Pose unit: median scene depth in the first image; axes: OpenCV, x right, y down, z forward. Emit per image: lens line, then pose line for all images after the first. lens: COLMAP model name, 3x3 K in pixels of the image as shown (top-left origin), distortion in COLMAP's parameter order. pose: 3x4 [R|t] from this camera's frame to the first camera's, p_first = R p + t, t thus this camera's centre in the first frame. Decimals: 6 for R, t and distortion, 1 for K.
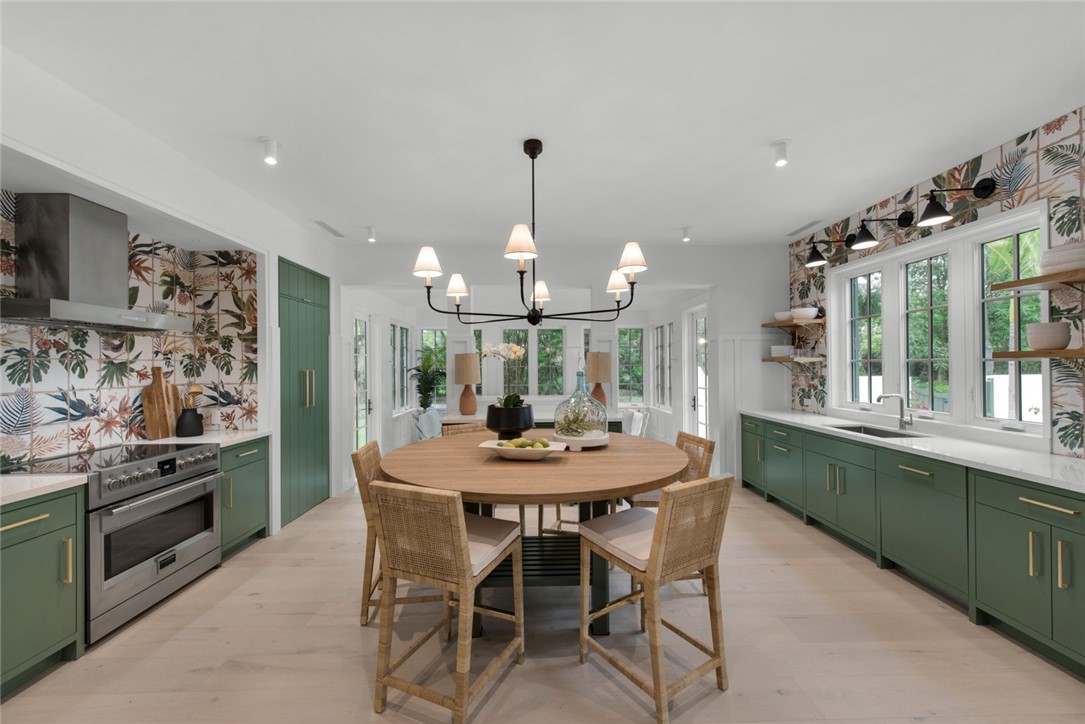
lens RADIAL K [[426.6, 0, 544.3], [0, 426.6, 365.6], [0, 0, 1]] dist [0.000437, 0.000255]
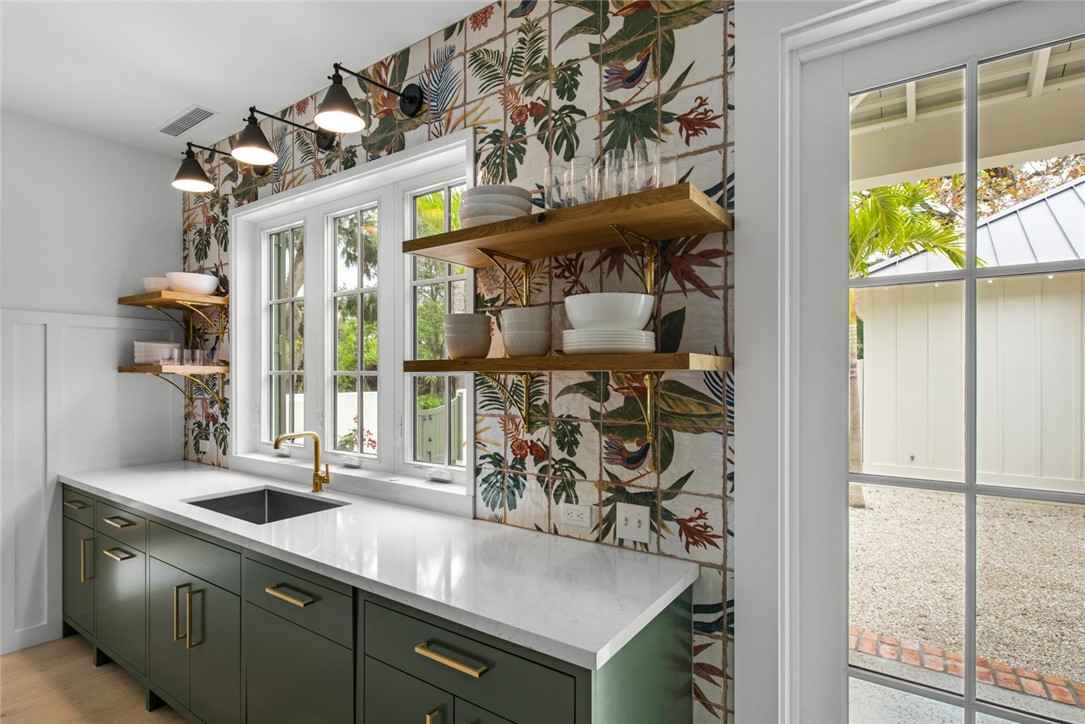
lens RADIAL K [[541.3, 0, 543.4], [0, 541.3, 378.8], [0, 0, 1]] dist [0.000098, 0.000110]
pose [[0.592676, 0.006859, 0.805412, 0.509692], [-0.007668, 0.999966, -0.002874, -0.005498], [-0.805405, -0.004473, 0.592709, 0.372344]]
